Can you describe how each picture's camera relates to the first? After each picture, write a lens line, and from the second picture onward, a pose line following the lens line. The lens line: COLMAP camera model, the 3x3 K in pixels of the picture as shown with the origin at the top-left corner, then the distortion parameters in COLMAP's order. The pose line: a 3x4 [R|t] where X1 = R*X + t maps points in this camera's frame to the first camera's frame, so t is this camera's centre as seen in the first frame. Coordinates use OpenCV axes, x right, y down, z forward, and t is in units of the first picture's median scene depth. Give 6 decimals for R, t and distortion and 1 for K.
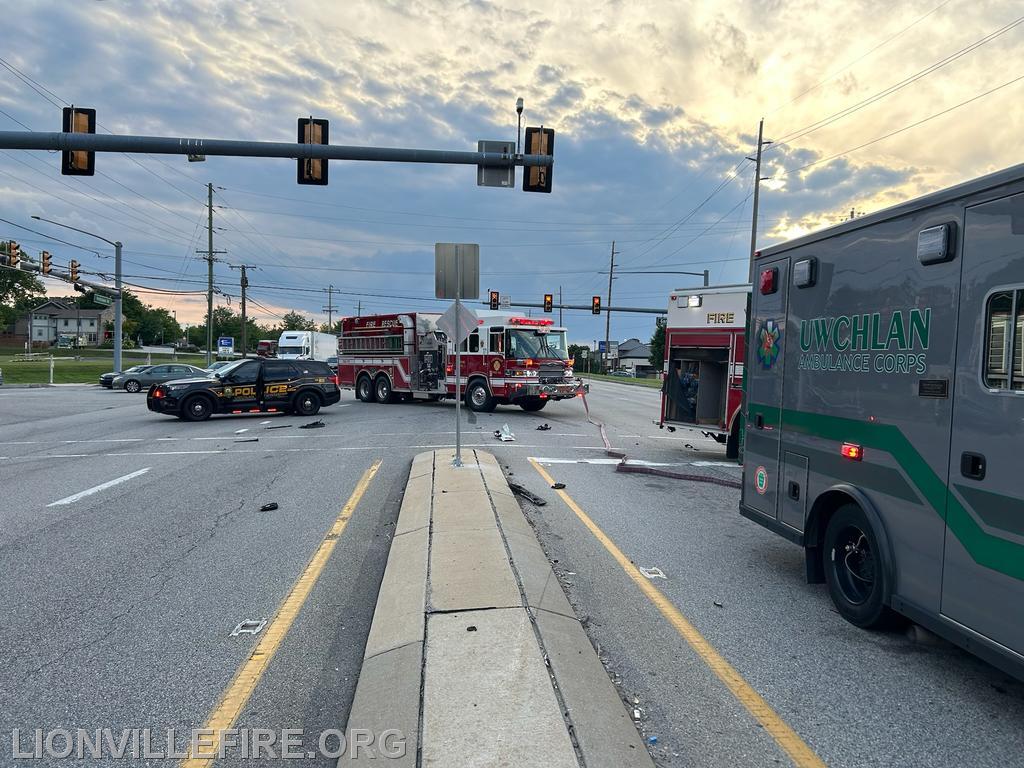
lens RADIAL K [[771.2, 0, 529.0], [0, 771.2, 380.5], [0, 0, 1]] dist [-0.001197, -0.006282]
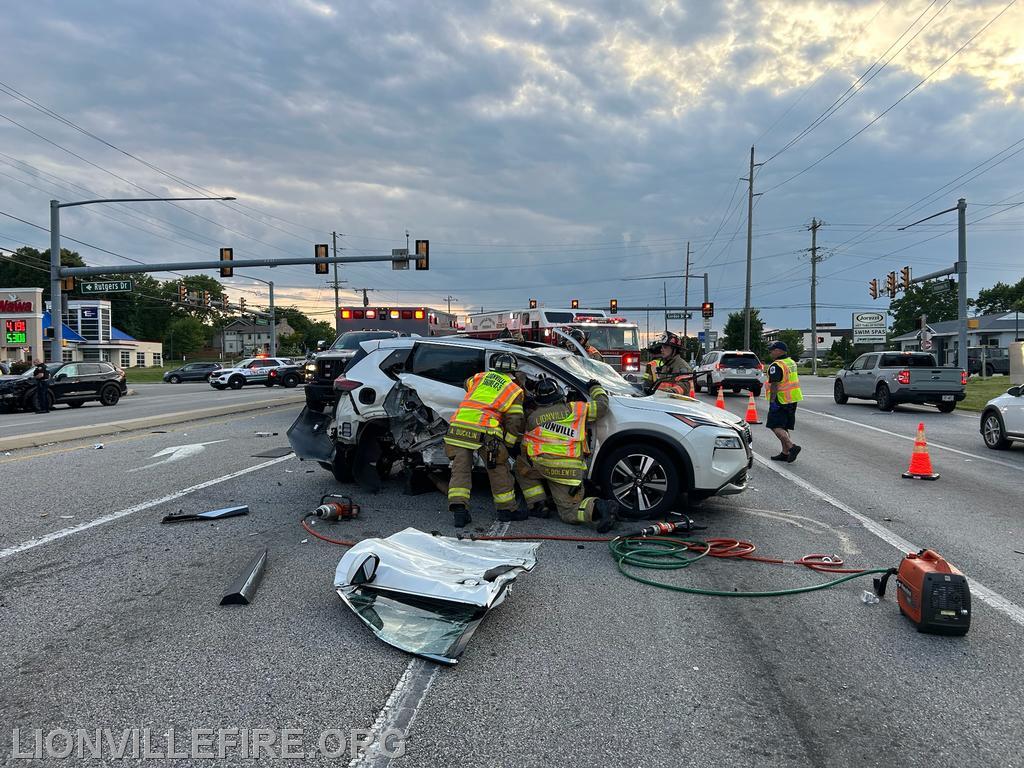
lens RADIAL K [[767.6, 0, 512.0], [0, 767.6, 384.0], [0, 0, 1]] dist [0.021598, -0.002261]
pose [[0.975043, -0.028948, -0.220122, 0.439263], [0.030817, 0.999512, 0.005060, 0.041398], [0.219868, -0.011717, 0.975459, -0.629684]]
